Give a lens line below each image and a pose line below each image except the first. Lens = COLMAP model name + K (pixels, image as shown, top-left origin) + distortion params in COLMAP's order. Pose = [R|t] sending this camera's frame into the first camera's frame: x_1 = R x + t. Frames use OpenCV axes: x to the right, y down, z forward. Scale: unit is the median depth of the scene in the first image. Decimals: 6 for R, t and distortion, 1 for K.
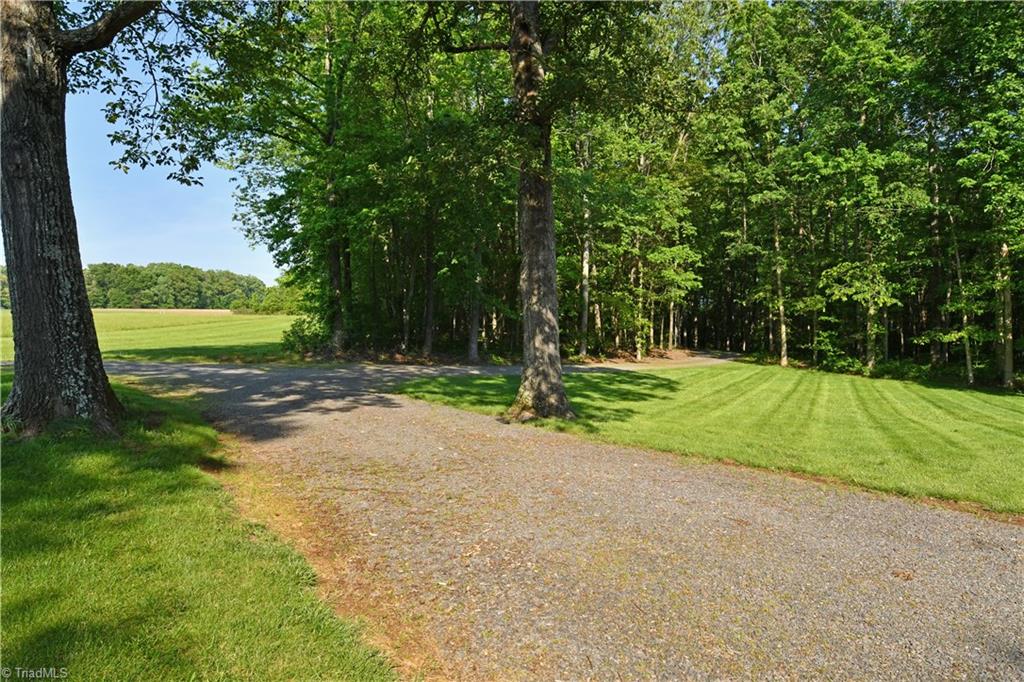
lens RADIAL K [[561.2, 0, 500.3], [0, 561.2, 305.1], [0, 0, 1]] dist [-0.008337, -0.001991]
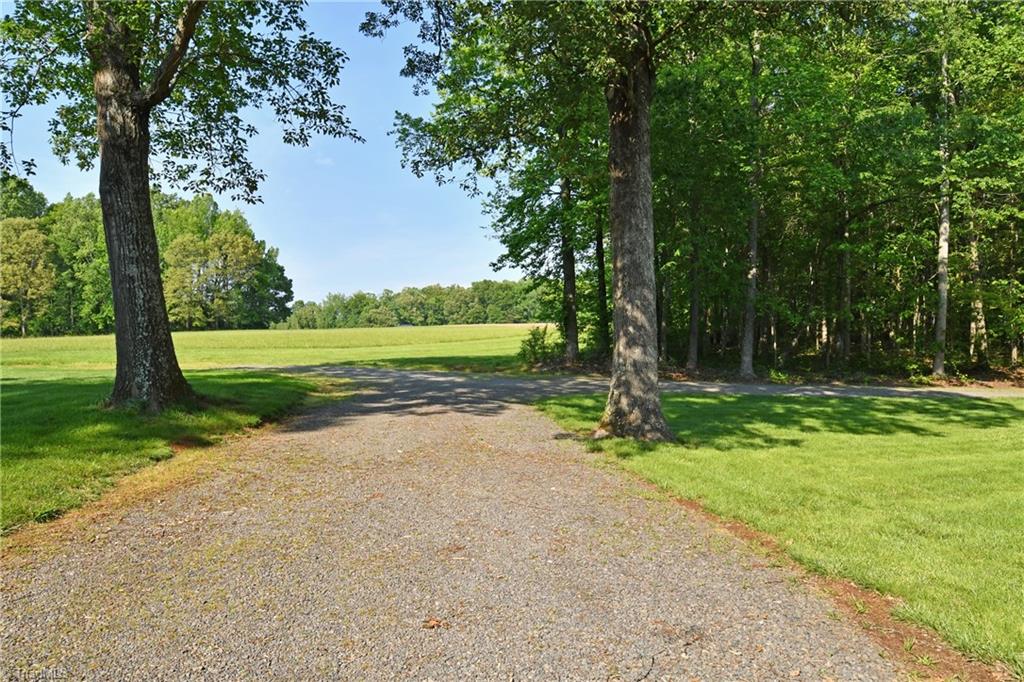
lens RADIAL K [[656.0, 0, 512.9], [0, 656.0, 344.1], [0, 0, 1]] dist [0.007297, 0.002931]
pose [[0.840178, -0.001554, -0.542308, 0.450277], [0.025394, 0.999012, 0.036479, 0.024967], [0.541715, -0.044421, 0.839388, 0.117786]]
